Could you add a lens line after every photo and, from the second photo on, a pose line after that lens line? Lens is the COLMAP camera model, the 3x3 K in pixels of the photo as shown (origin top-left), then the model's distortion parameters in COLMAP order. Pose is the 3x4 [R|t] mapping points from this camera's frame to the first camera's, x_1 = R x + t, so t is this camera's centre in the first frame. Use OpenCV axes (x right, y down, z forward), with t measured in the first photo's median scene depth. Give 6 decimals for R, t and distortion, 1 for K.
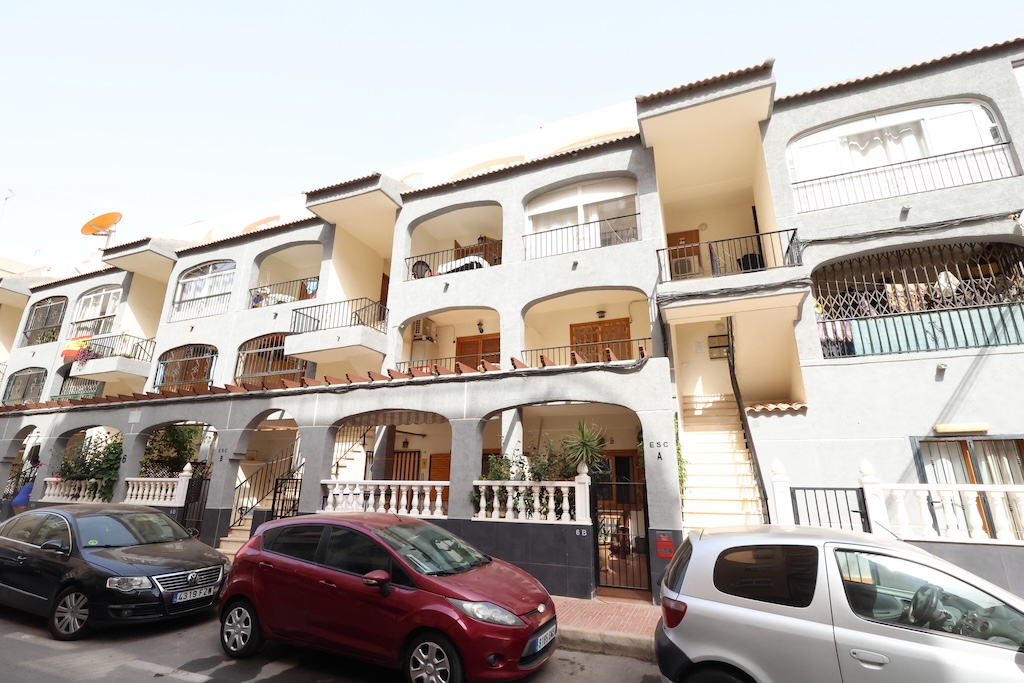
lens RADIAL K [[473.2, 0, 512.4], [0, 473.2, 339.9], [0, 0, 1]] dist [0.000955, 0.000616]
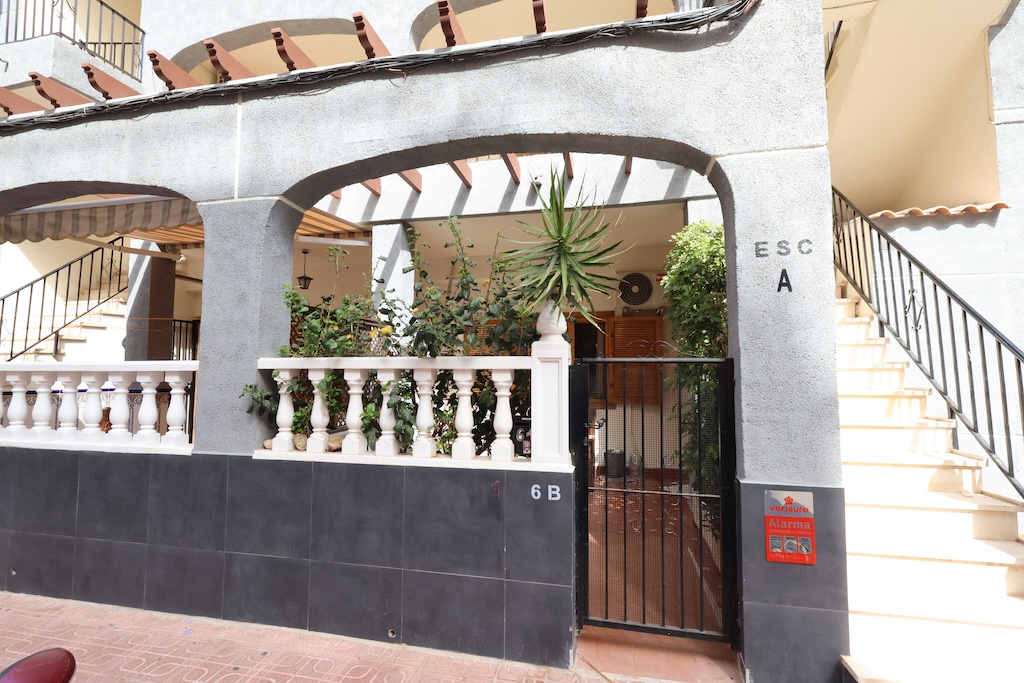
lens RADIAL K [[473.2, 0, 510.2], [0, 473.2, 342.8], [0, 0, 1]] dist [0.000955, 0.000616]
pose [[0.986646, 0.000199, 0.162879, 0.054999], [-0.037960, 0.972744, 0.228752, 0.196452], [-0.158394, -0.231880, 0.959762, 0.623477]]
